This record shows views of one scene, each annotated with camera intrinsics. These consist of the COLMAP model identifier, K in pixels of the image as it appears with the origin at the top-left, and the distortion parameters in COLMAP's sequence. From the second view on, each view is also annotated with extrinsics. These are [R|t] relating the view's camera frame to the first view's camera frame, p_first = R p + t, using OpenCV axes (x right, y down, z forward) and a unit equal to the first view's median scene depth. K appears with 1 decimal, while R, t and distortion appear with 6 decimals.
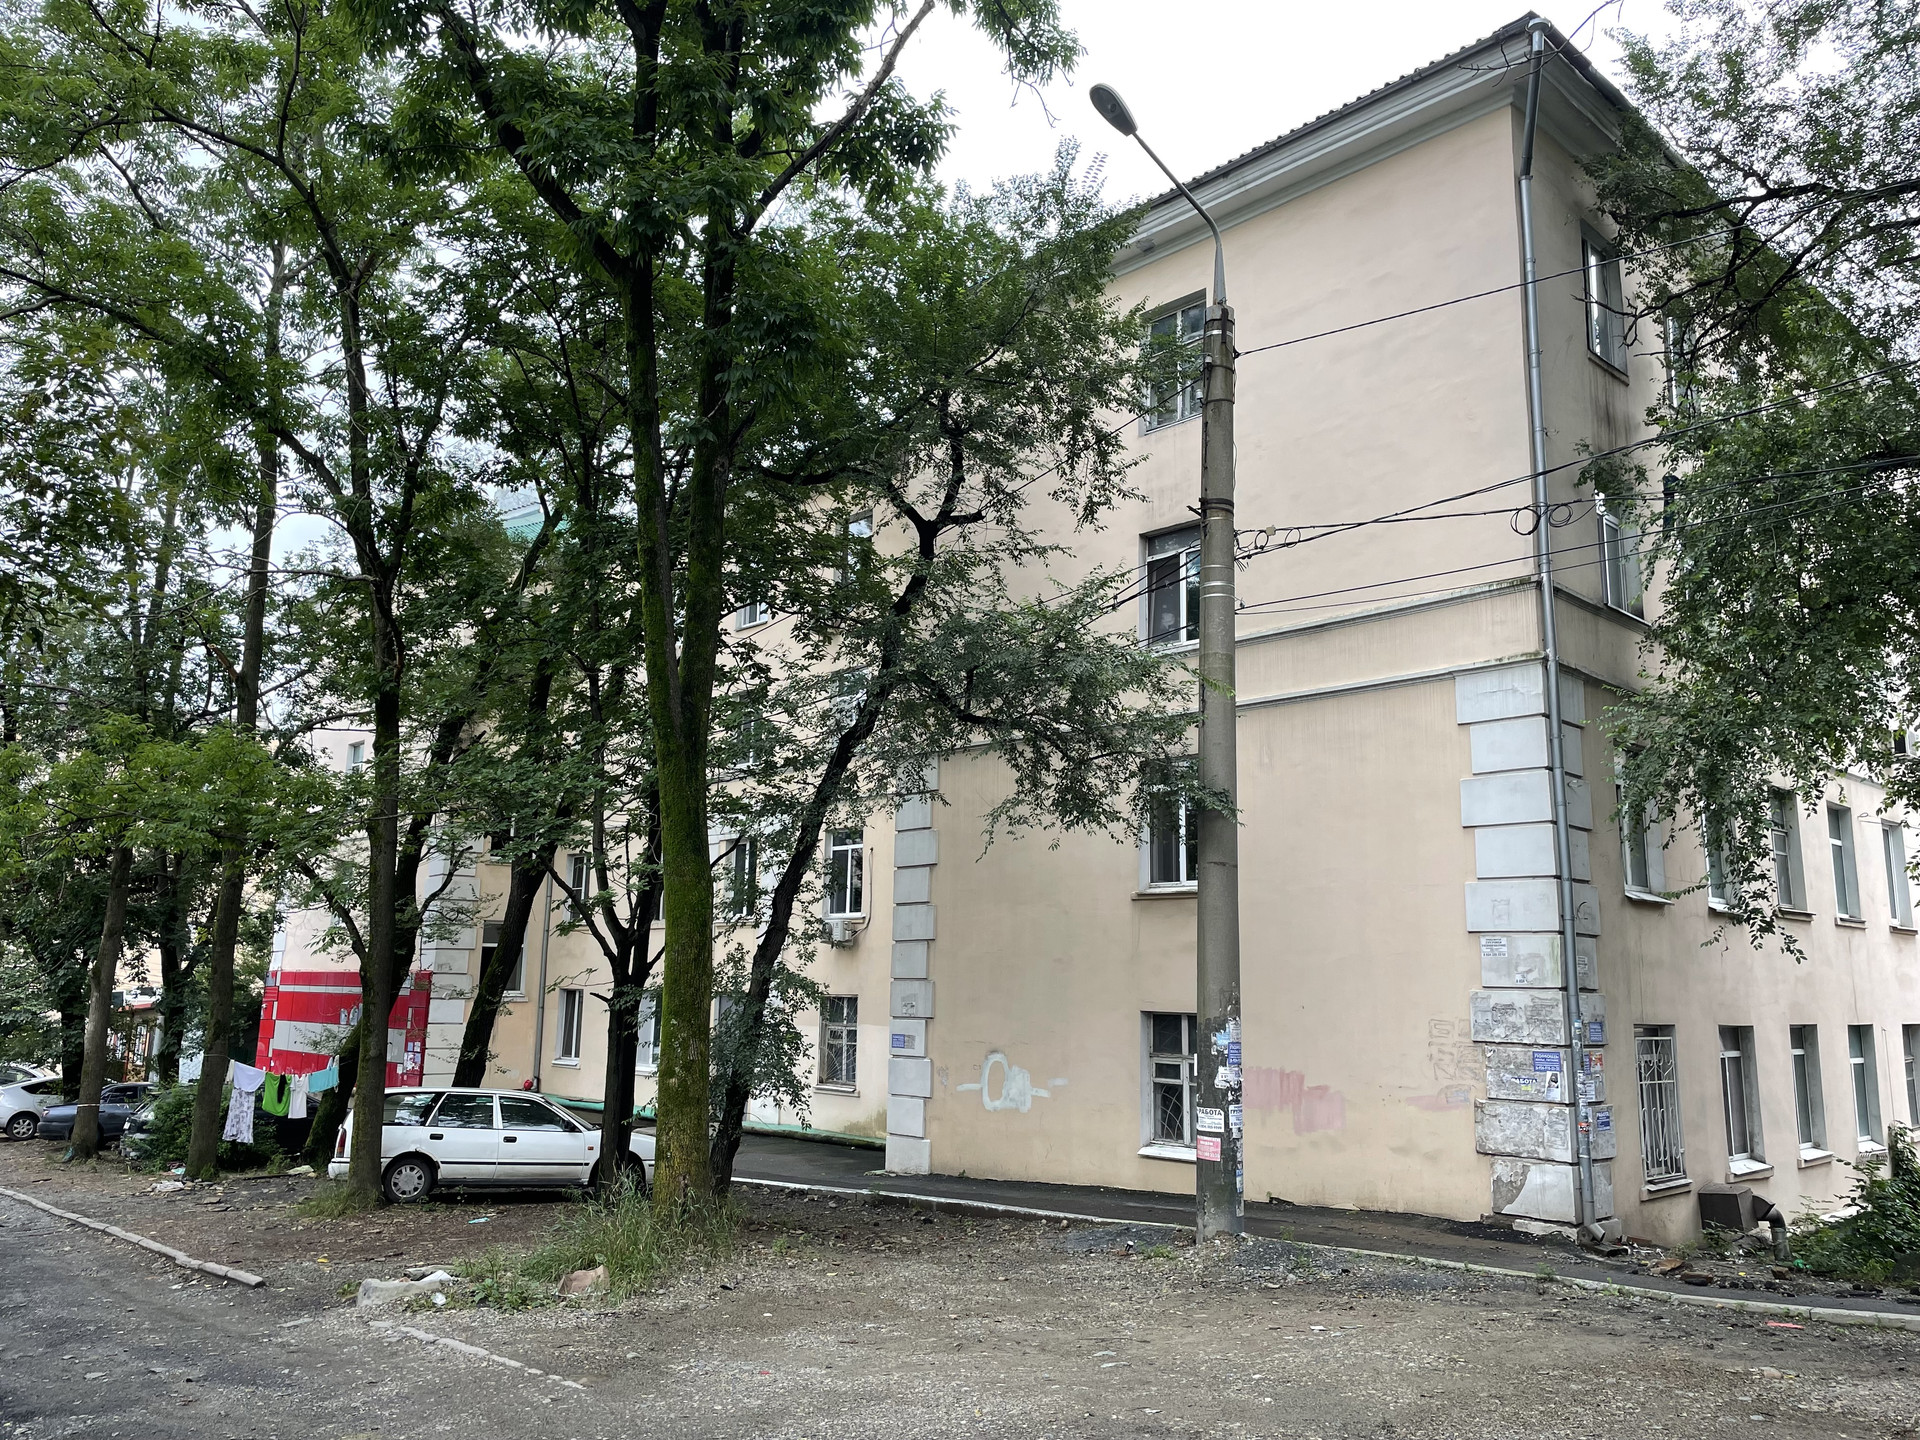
lens RADIAL K [[1463.4, 0, 953.1], [0, 1463.4, 720.9], [0, 0, 1]] dist [0.045378, -0.023898]
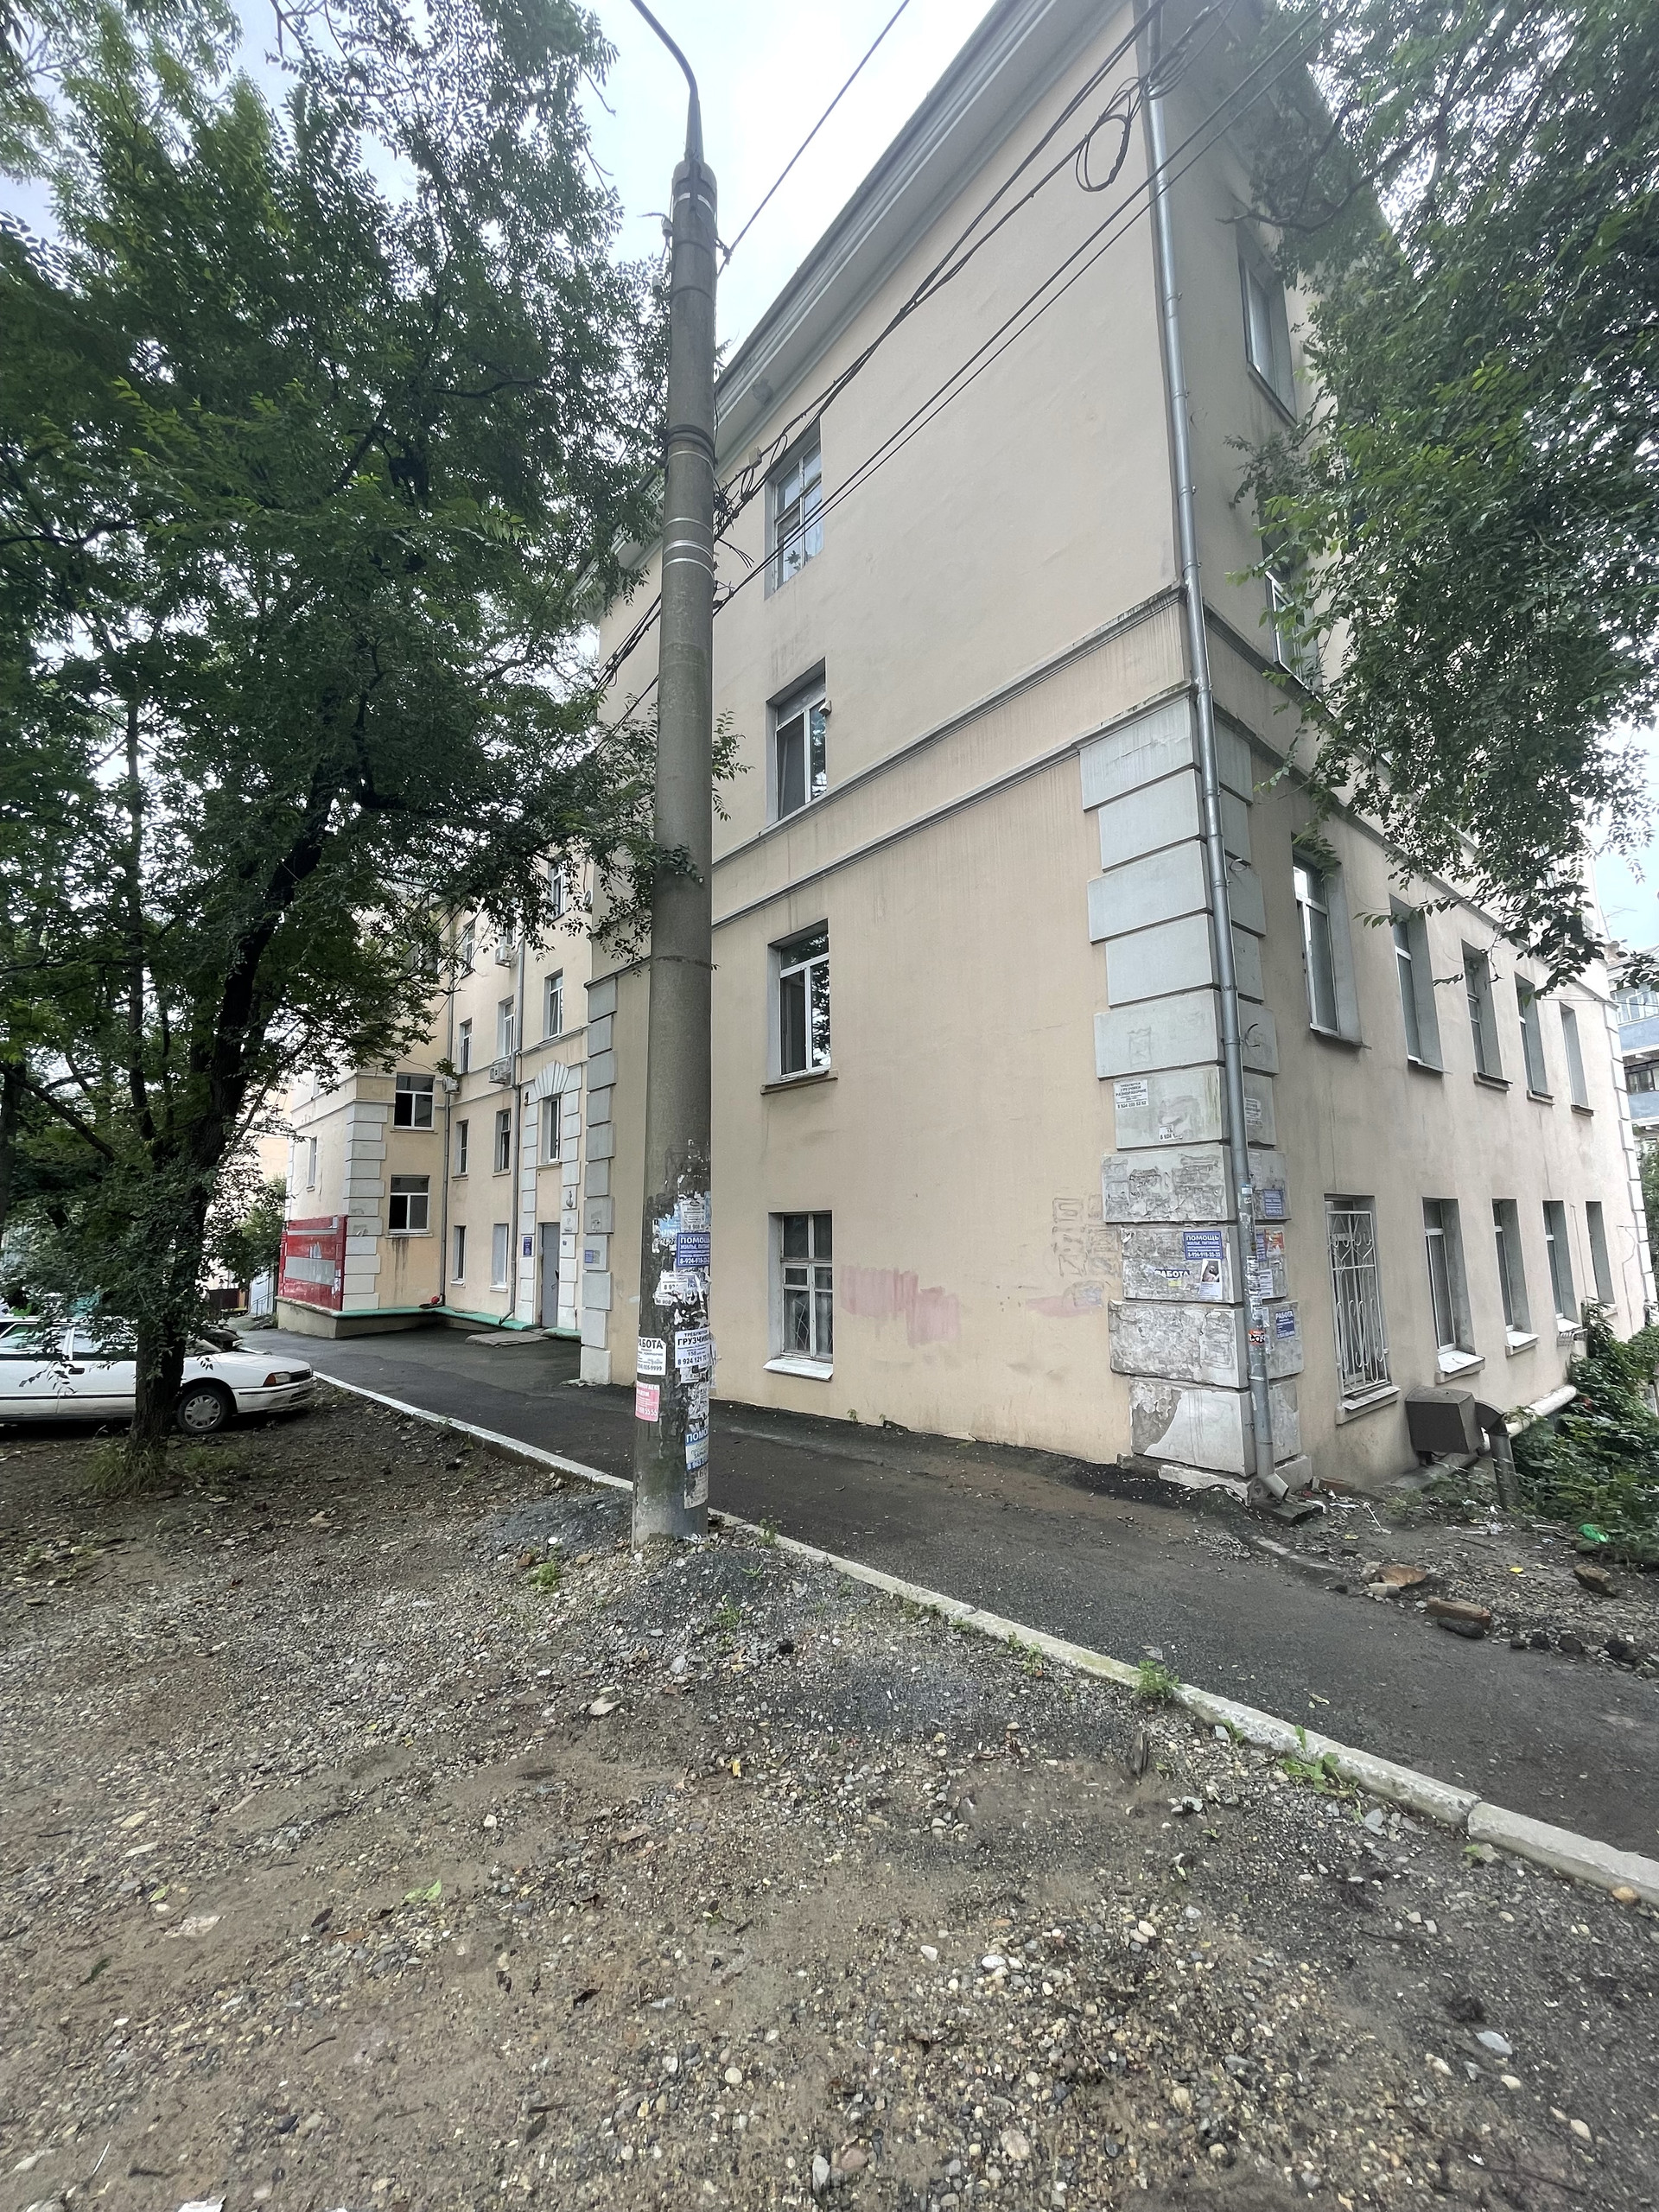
lens RADIAL K [[897.6, 0, 835.0], [0, 897.6, 1114.9], [0, 0, 1]] dist [-0.004743, 0.002441]
pose [[0.997961, -0.042316, -0.047777, 0.239546], [0.044876, 0.997541, 0.053843, 0.132016], [0.045381, -0.055877, 0.997406, 0.544878]]
